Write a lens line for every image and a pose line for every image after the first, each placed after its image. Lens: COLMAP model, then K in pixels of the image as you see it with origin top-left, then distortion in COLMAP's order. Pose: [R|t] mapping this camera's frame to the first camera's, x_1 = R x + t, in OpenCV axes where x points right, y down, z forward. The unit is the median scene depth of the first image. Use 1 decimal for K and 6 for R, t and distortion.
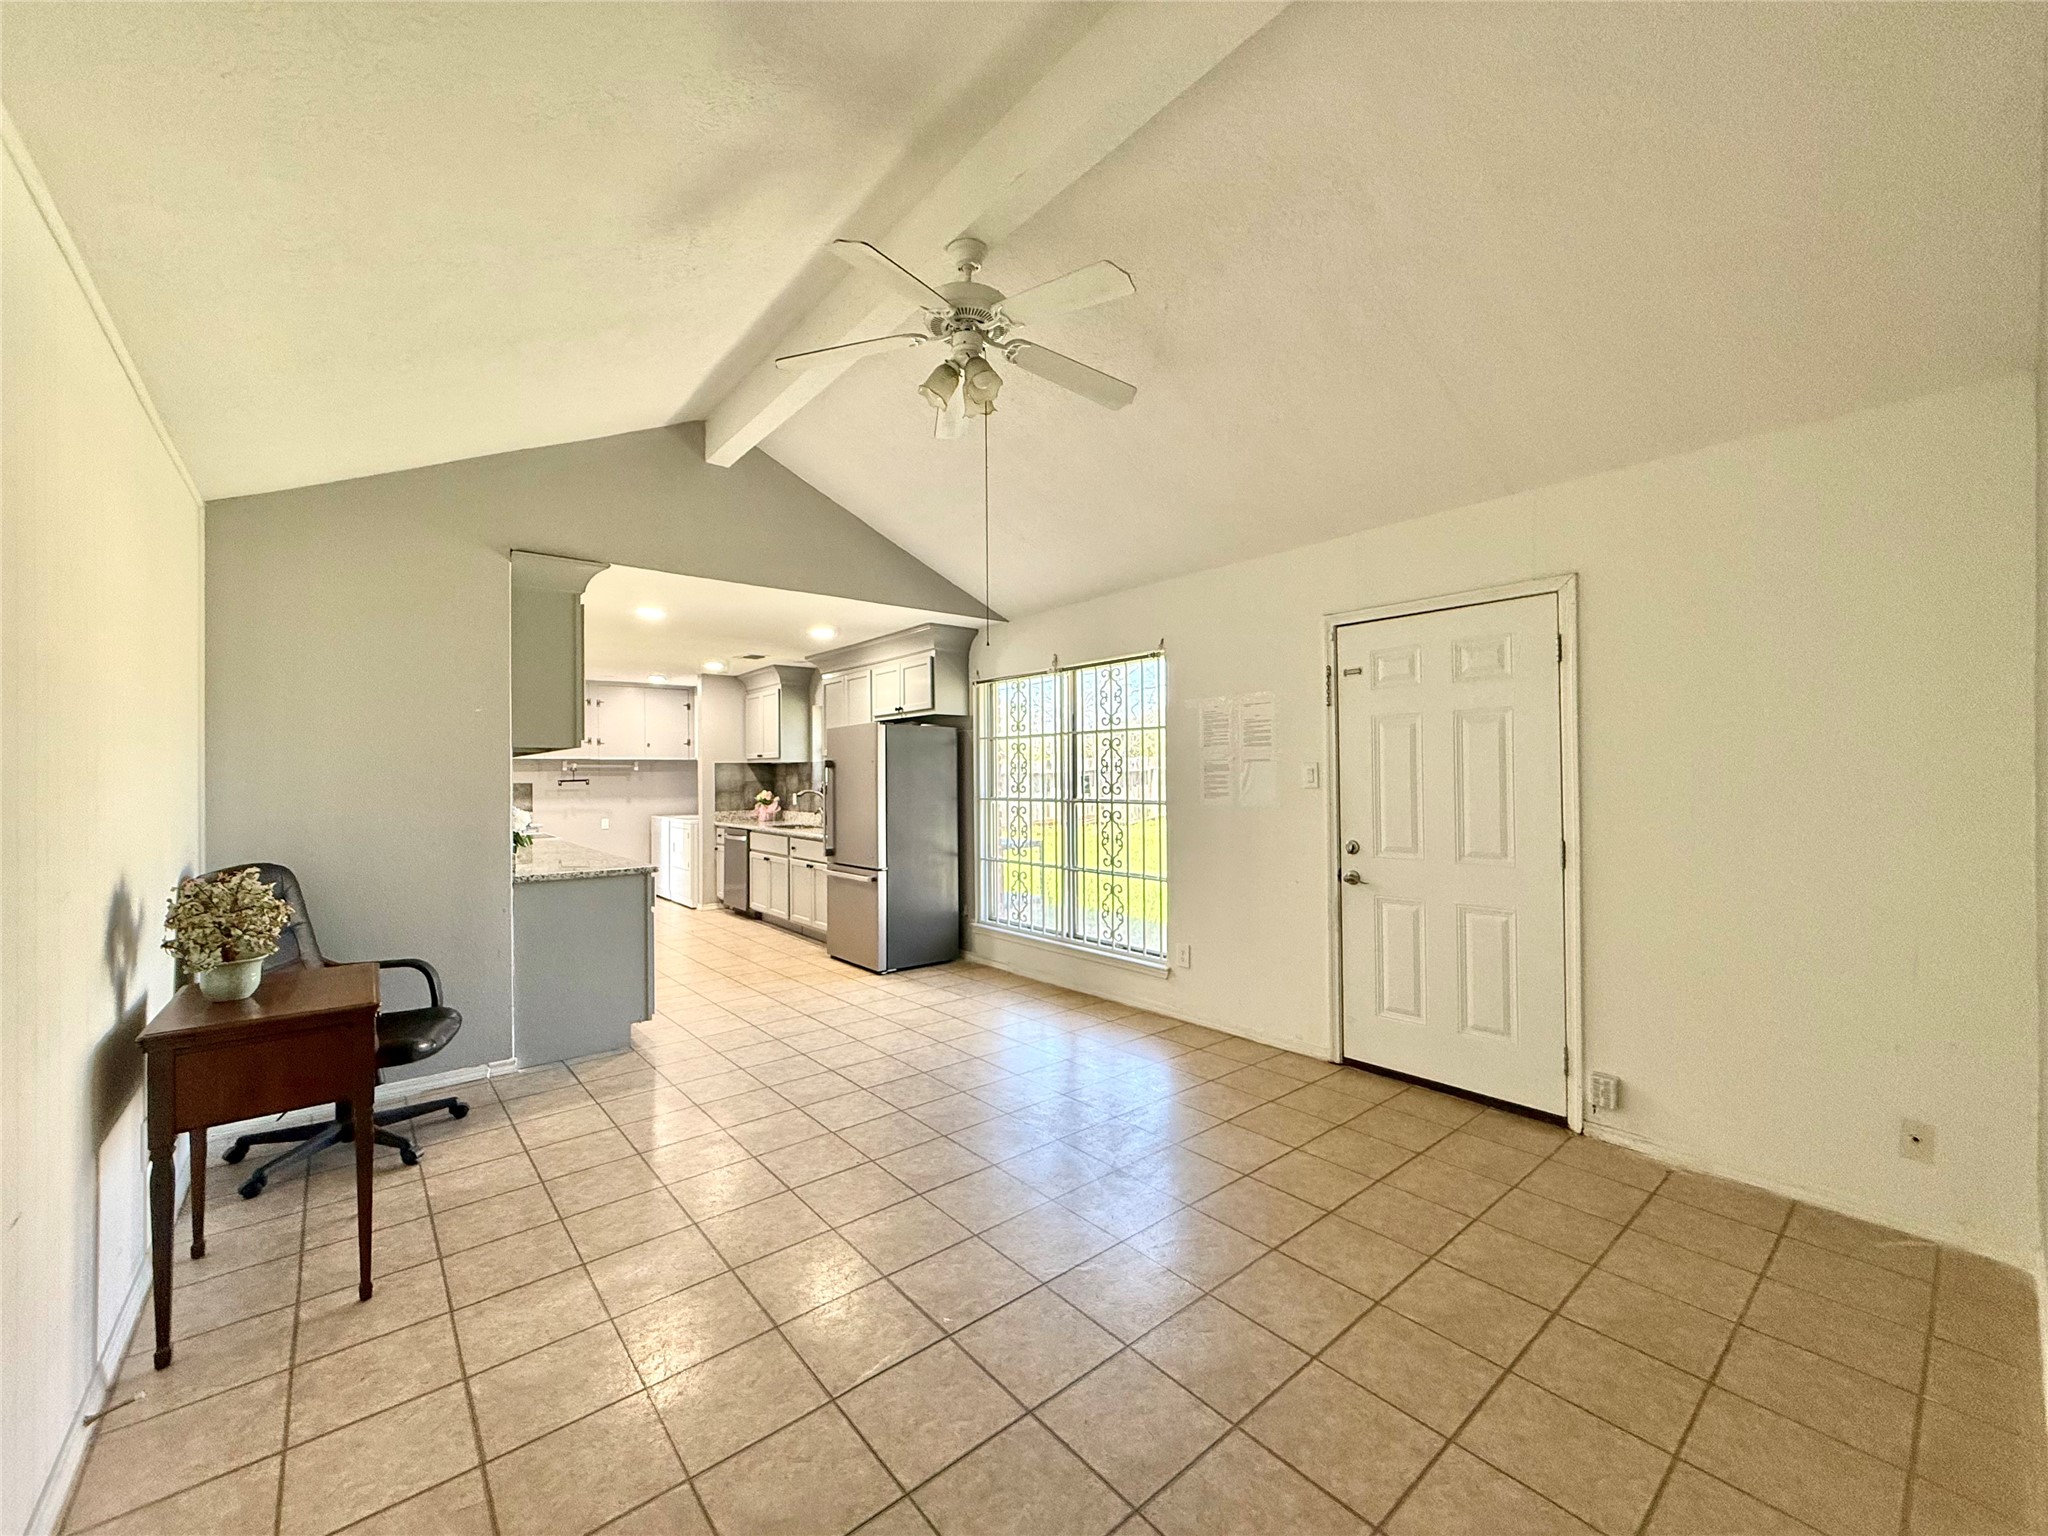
lens RADIAL K [[814.5, 0, 1024.0], [0, 814.5, 768.0], [0, 0, 1]] dist [-0.002030, 0.000575]
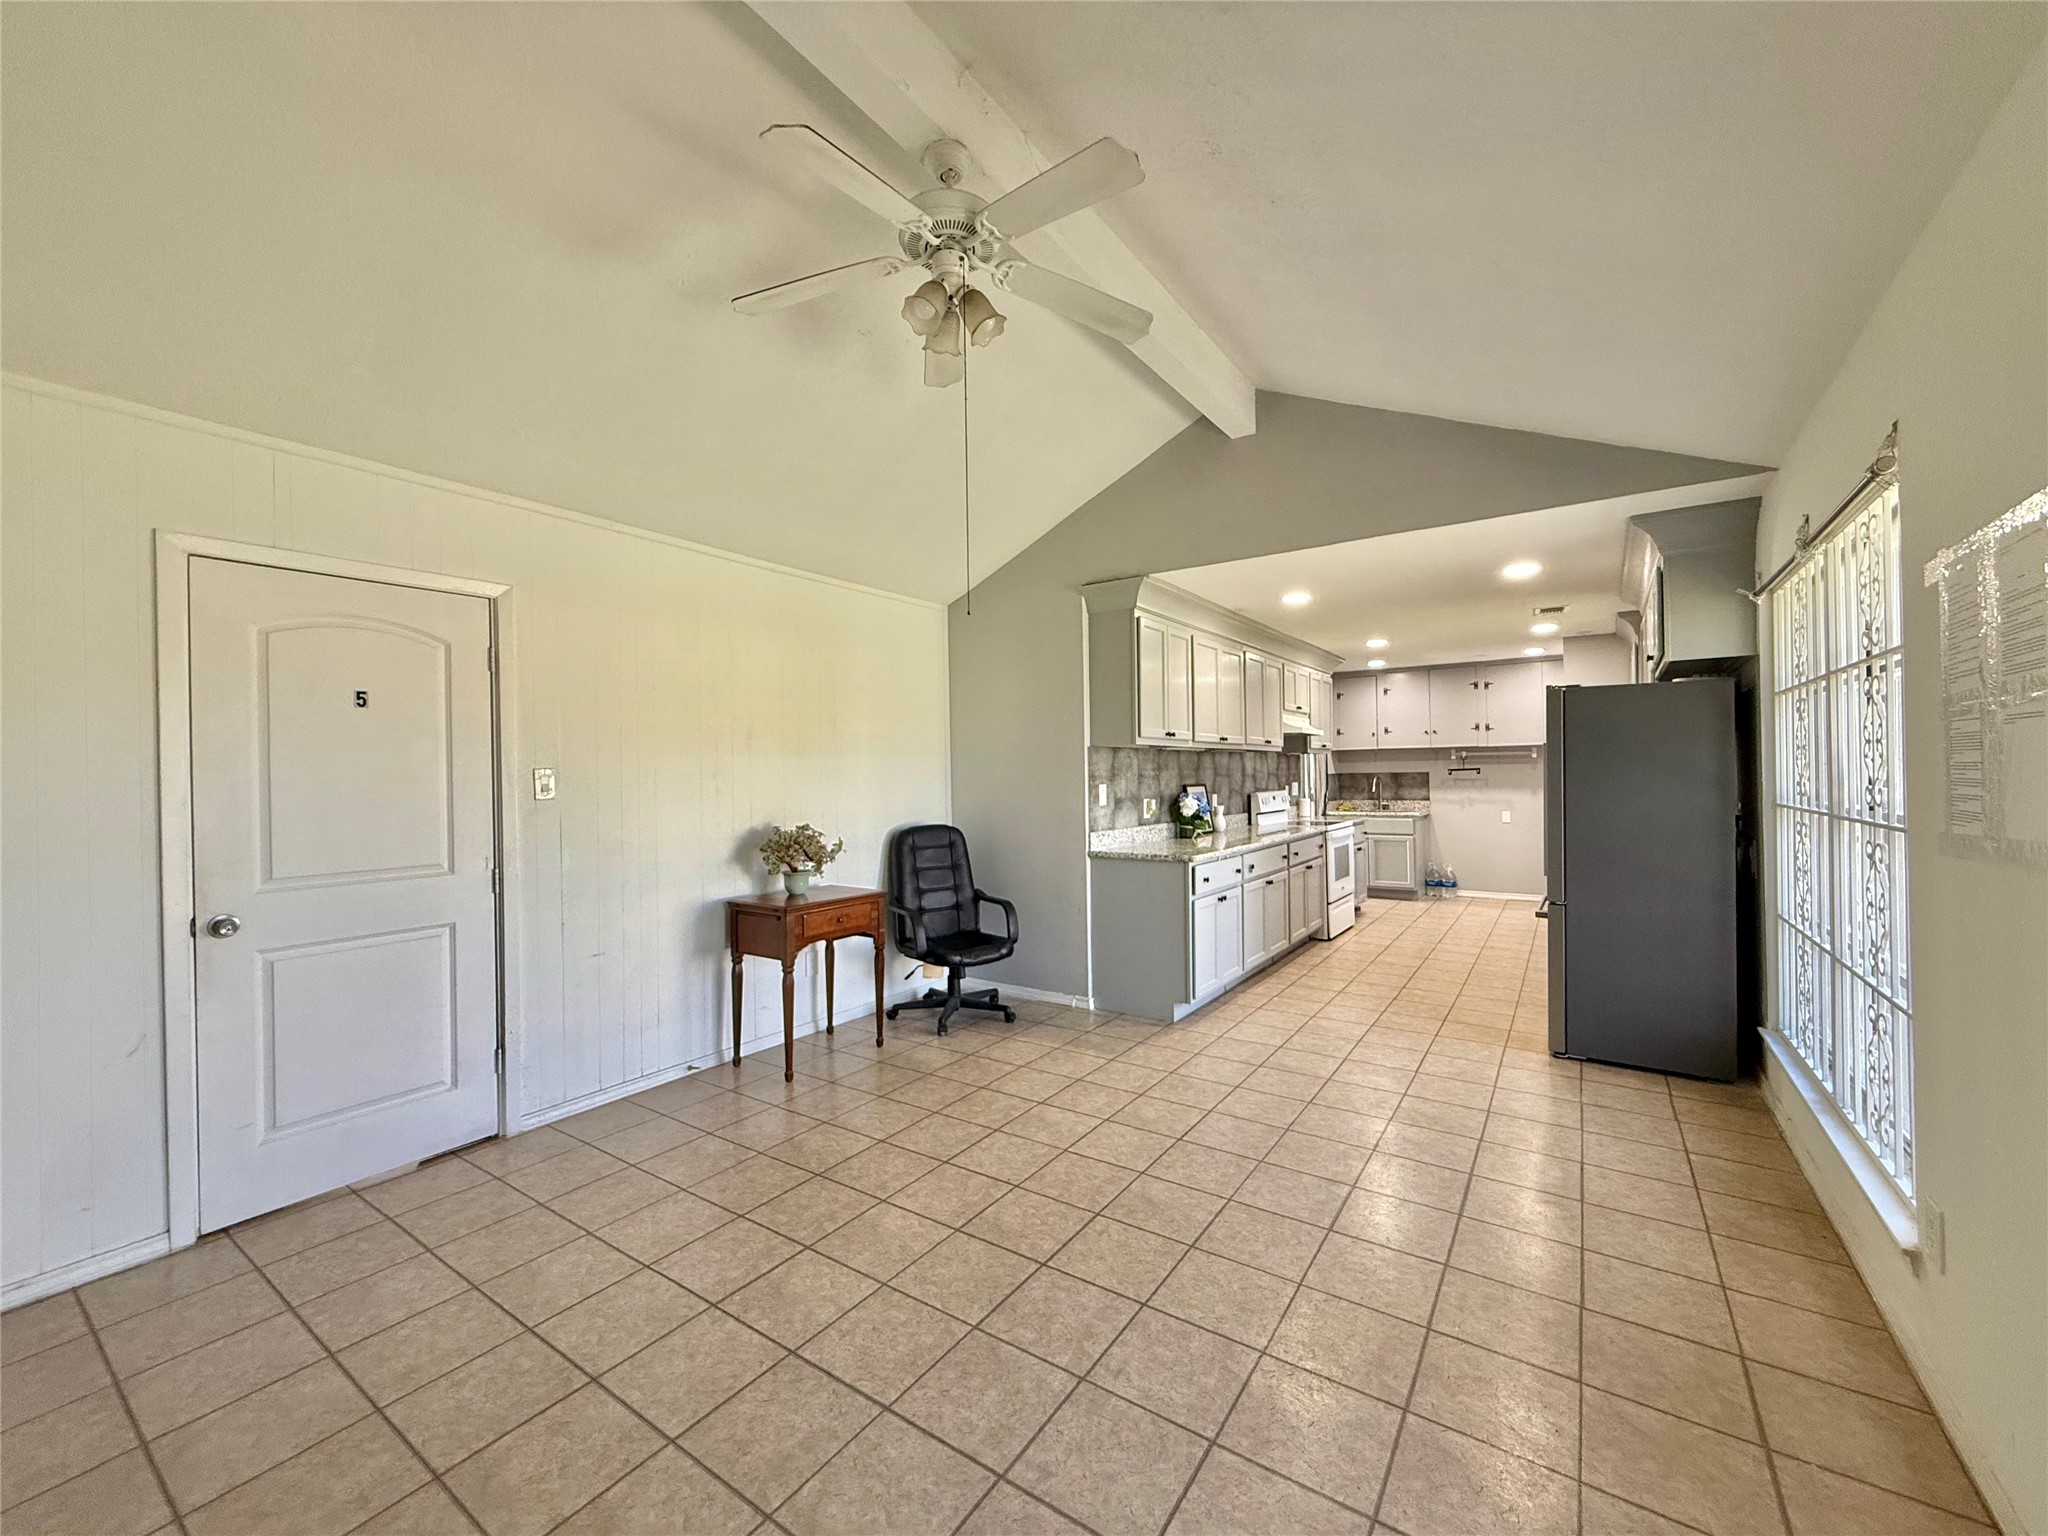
lens RADIAL K [[814.5, 0, 1024.0], [0, 814.5, 768.0], [0, 0, 1]] dist [-0.002030, 0.000575]
pose [[0.266548, -0.002666, -0.963818, 0.338071], [0.019009, 0.999816, 0.002492, 0.002393], [0.963634, -0.018986, 0.266550, 0.368237]]
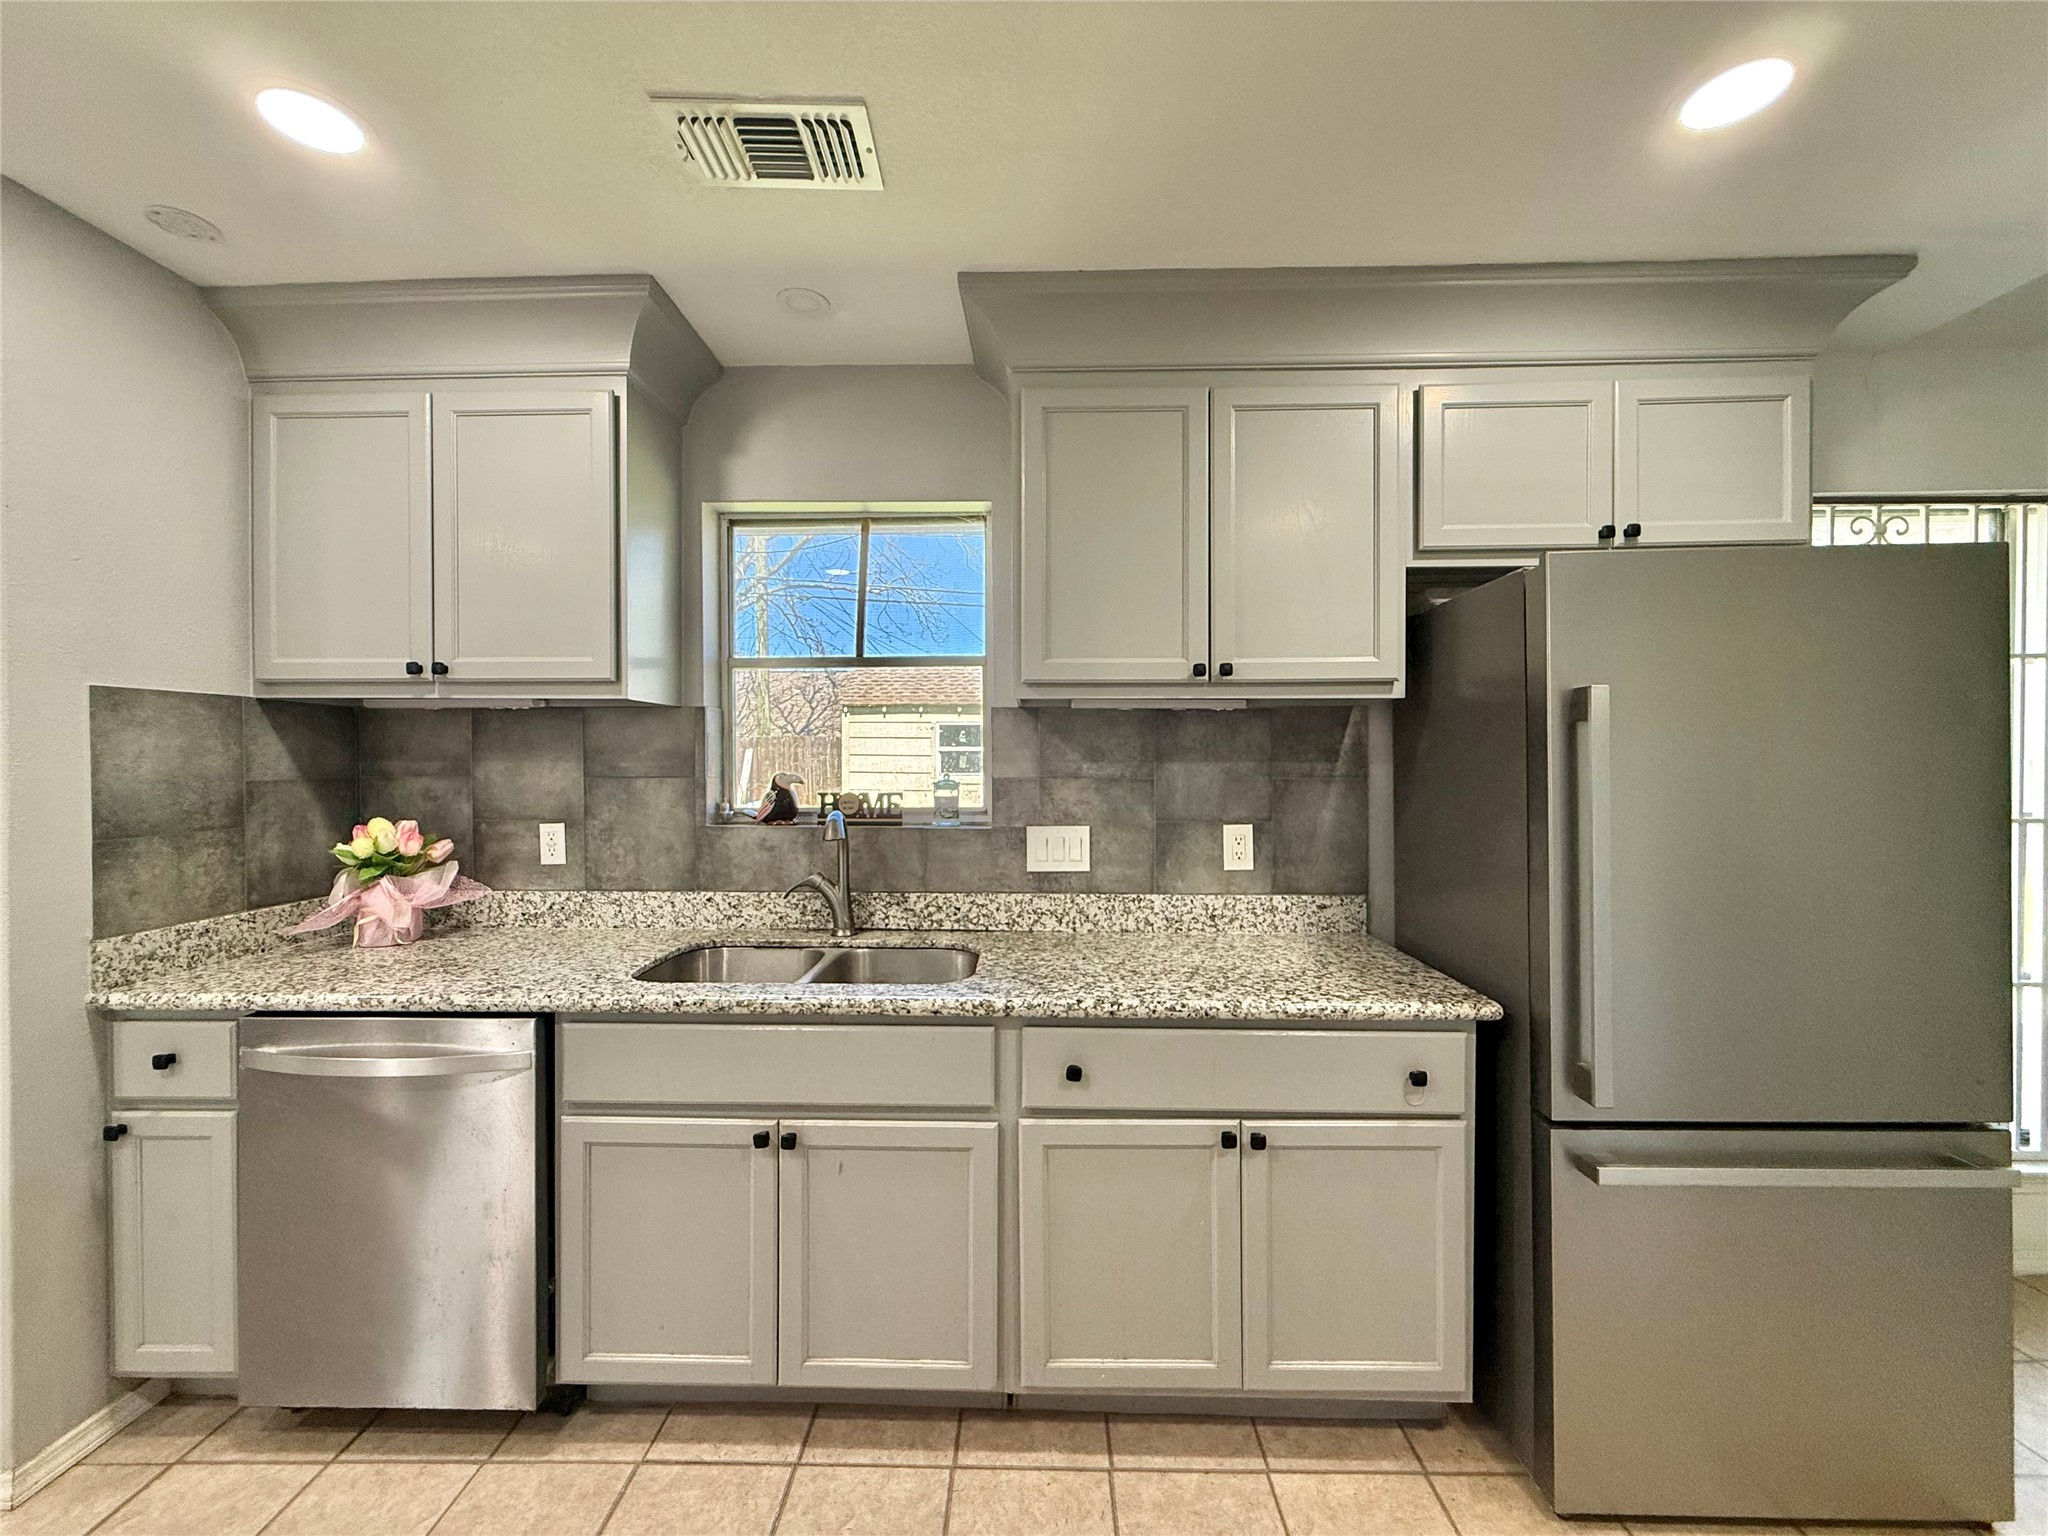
lens RADIAL K [[814.5, 0, 1024.0], [0, 814.5, 768.0], [0, 0, 1]] dist [-0.002030, 0.000575]
pose [[0.654093, -0.003375, 0.756406, -0.535103], [-0.009632, 0.999872, 0.012790, 0.011919], [-0.756353, -0.015652, 0.653977, 0.995655]]
